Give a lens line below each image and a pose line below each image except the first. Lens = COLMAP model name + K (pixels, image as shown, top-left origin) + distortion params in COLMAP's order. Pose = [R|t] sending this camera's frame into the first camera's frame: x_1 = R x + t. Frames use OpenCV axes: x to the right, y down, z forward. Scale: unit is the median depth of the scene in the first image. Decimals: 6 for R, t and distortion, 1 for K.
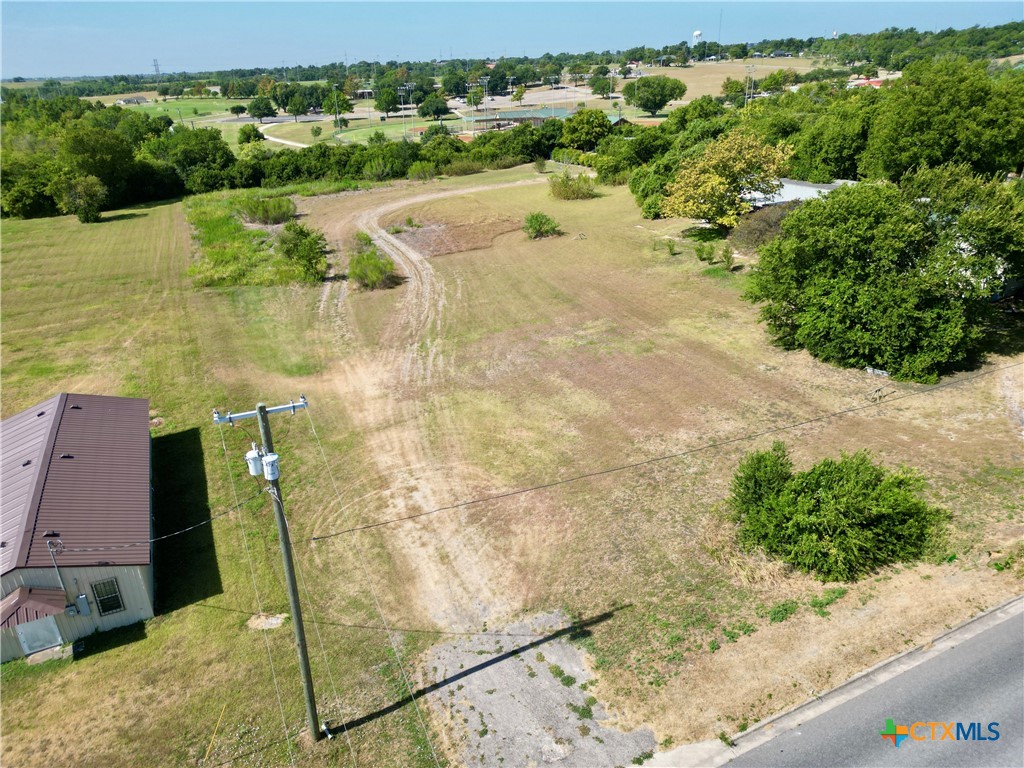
lens RADIAL K [[719.1, 0, 509.8], [0, 719.1, 382.7], [0, 0, 1]] dist [0.060204, -0.051748]
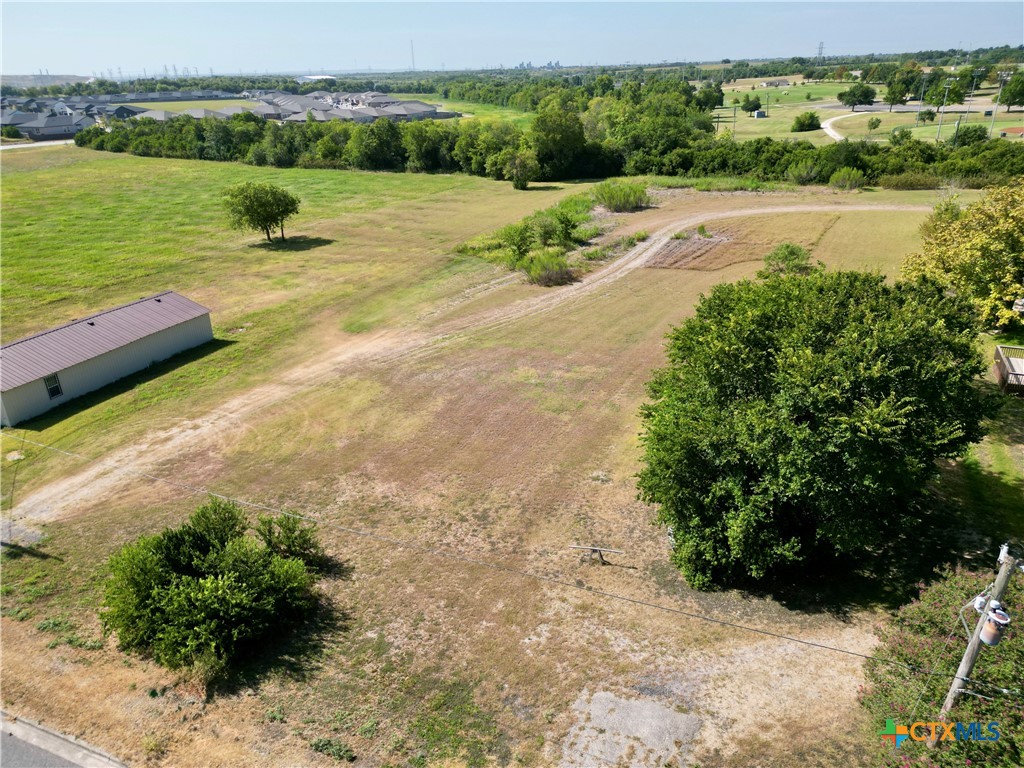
lens RADIAL K [[719.1, 0, 509.8], [0, 719.1, 382.7], [0, 0, 1]] dist [0.060204, -0.051748]
pose [[0.664168, 0.314996, -0.677981, 0.534290], [-0.300011, 0.942972, 0.144216, -0.134828], [0.684745, 0.107618, 0.720793, 0.251322]]
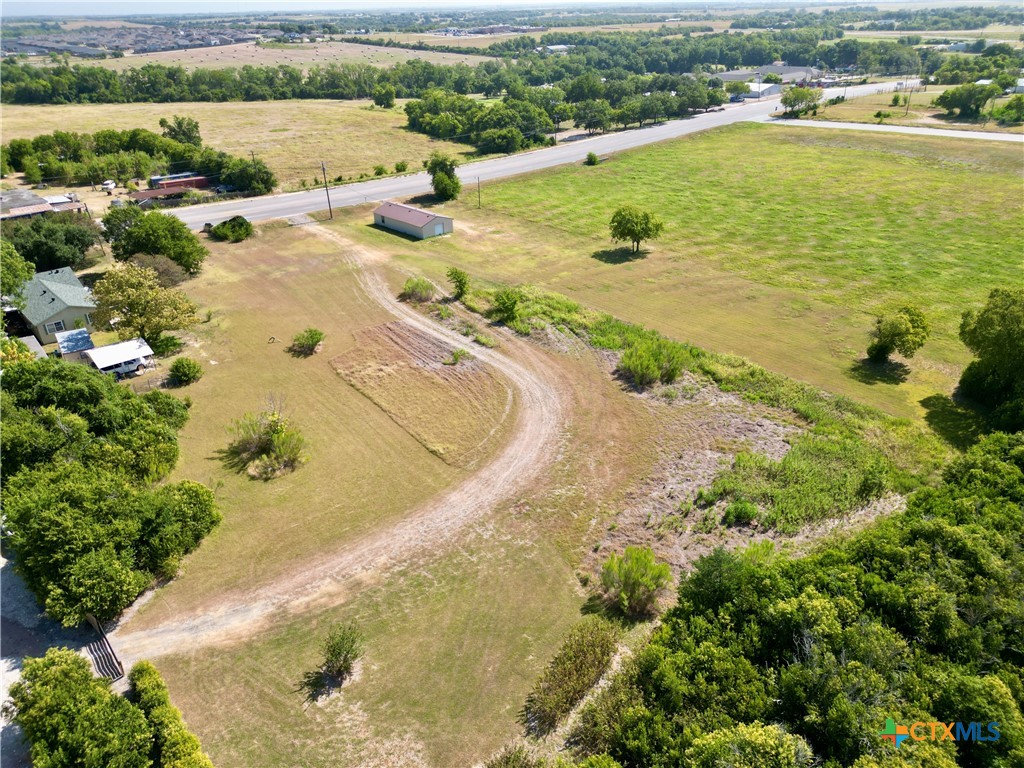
lens RADIAL K [[722.0, 0, 517.6], [0, 722.0, 382.6], [0, 0, 1]] dist [0.049859, -0.041495]
pose [[-0.945106, 0.198979, -0.259196, 0.049456], [-0.079857, 0.628520, 0.773683, -1.299023], [0.316857, 0.751910, -0.578128, 2.199035]]
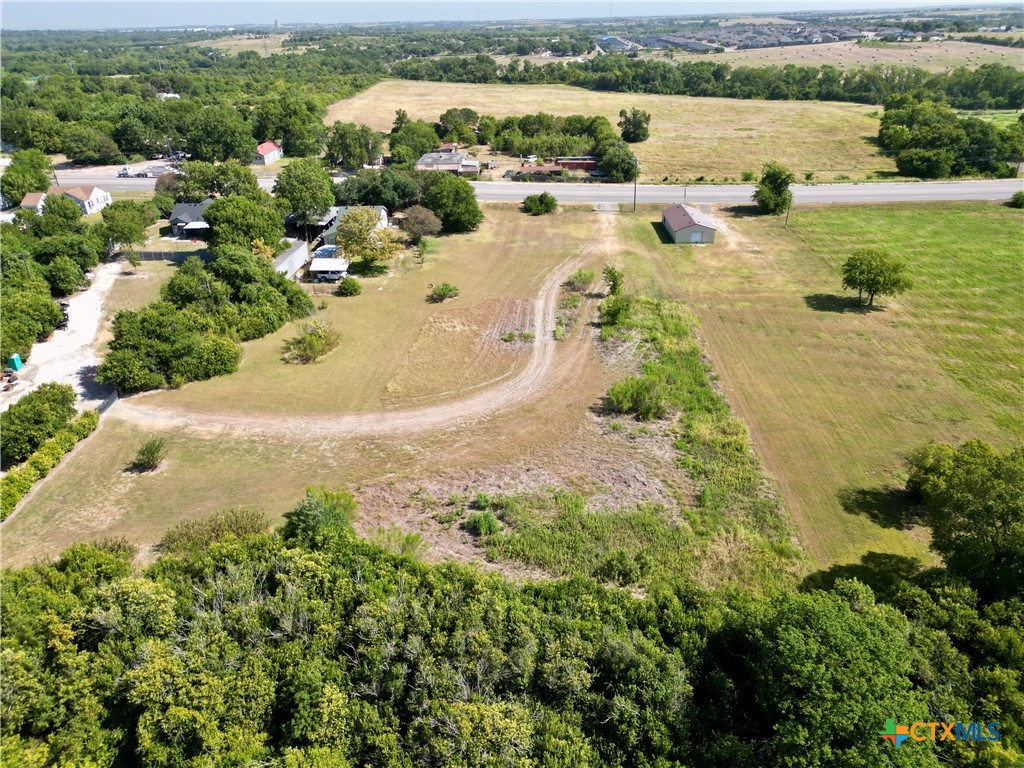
lens RADIAL K [[719.1, 0, 509.8], [0, 719.1, 382.7], [0, 0, 1]] dist [0.060204, -0.051748]
pose [[-0.893637, -0.144330, 0.424950, -0.821082], [0.236323, 0.653632, 0.718969, -1.289909], [-0.381530, 0.742922, -0.550001, 2.243335]]
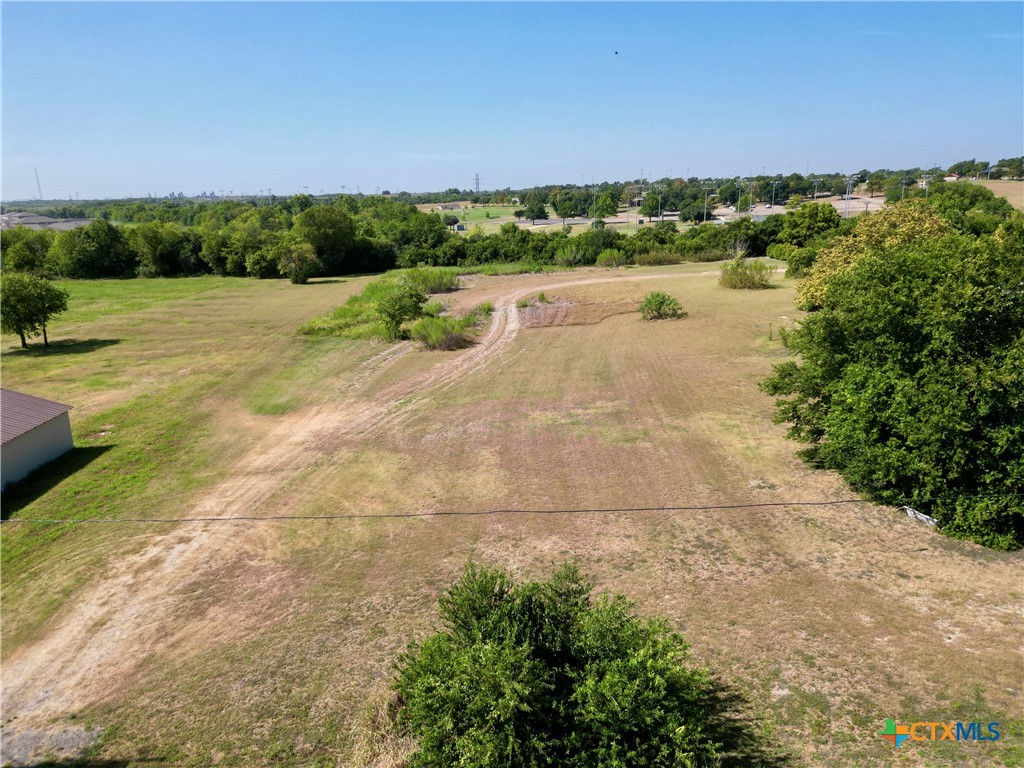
lens RADIAL K [[719.0, 0, 509.9], [0, 719.0, 380.6], [0, 0, 1]] dist [0.071717, -0.071222]
pose [[0.919898, 0.113150, -0.375480, 0.262359], [-0.167296, 0.979202, -0.114784, 0.001428], [0.354683, 0.168406, 0.919695, 0.177351]]
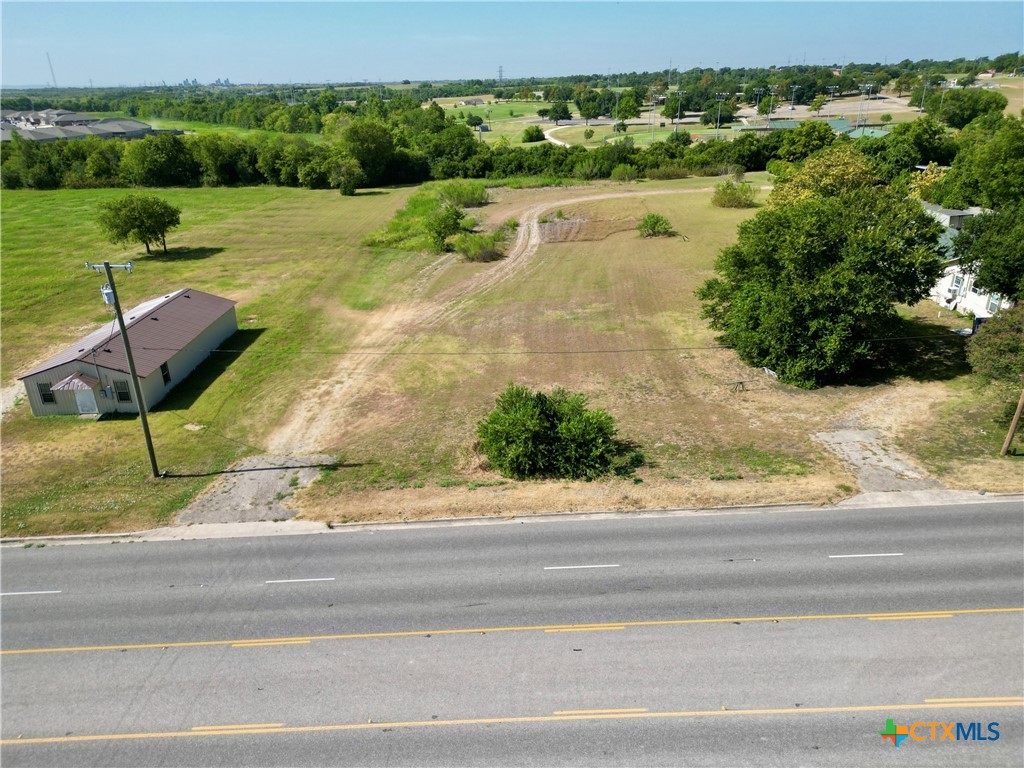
lens RADIAL K [[719.0, 0, 509.9], [0, 719.0, 380.6], [0, 0, 1]] dist [0.071717, -0.071222]
pose [[0.907357, 0.177111, -0.381227, 0.368989], [-0.180753, 0.983170, 0.026554, 0.024963], [0.379514, 0.044814, 0.924100, -0.090613]]
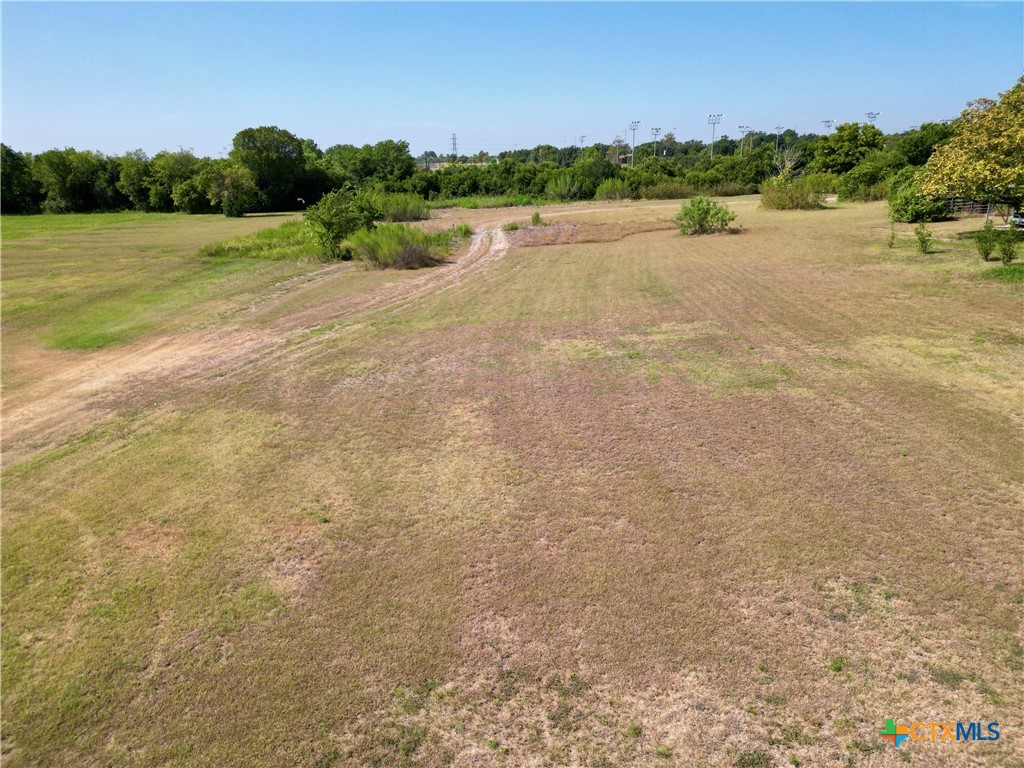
lens RADIAL K [[719.1, 0, 509.8], [0, 719.1, 382.7], [0, 0, 1]] dist [0.060204, -0.051748]
pose [[0.930726, 0.126652, -0.343087, 0.146903], [-0.162864, 0.983501, -0.078752, 0.002988], [0.327452, 0.129173, 0.935997, 0.452490]]
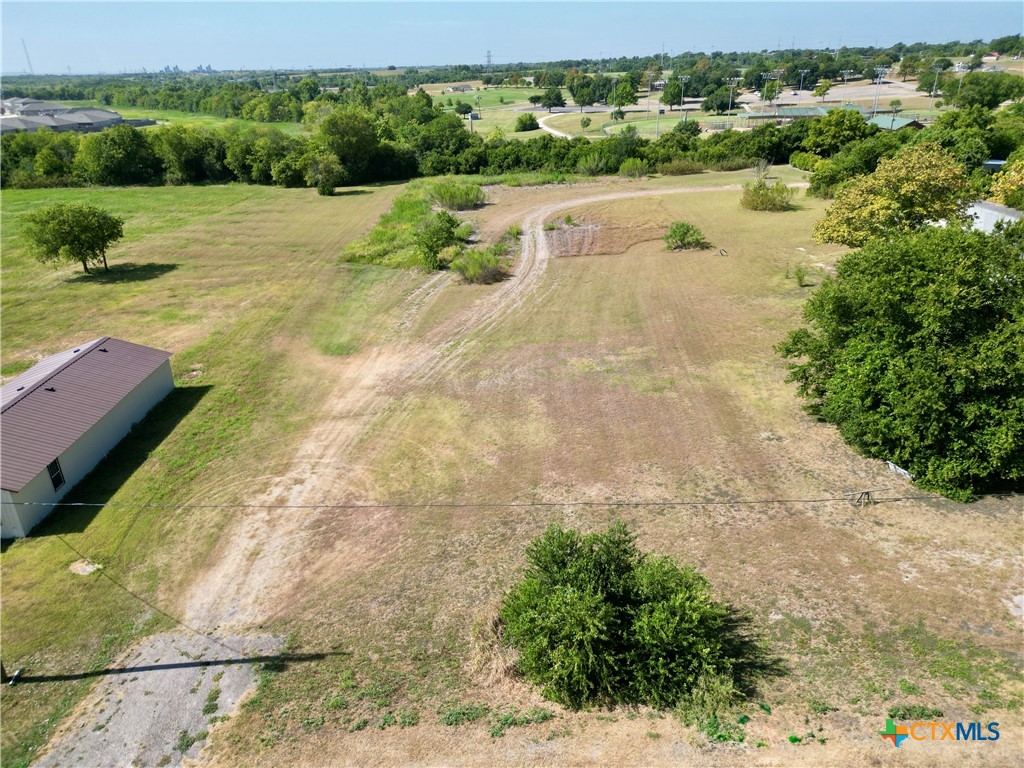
lens RADIAL K [[719.1, 0, 509.8], [0, 719.1, 382.7], [0, 0, 1]] dist [0.060204, -0.051748]
pose [[0.914245, 0.175433, -0.365212, 0.256216], [-0.171482, 0.984226, 0.043506, -0.045051], [0.367083, 0.022852, 0.929907, 0.081695]]
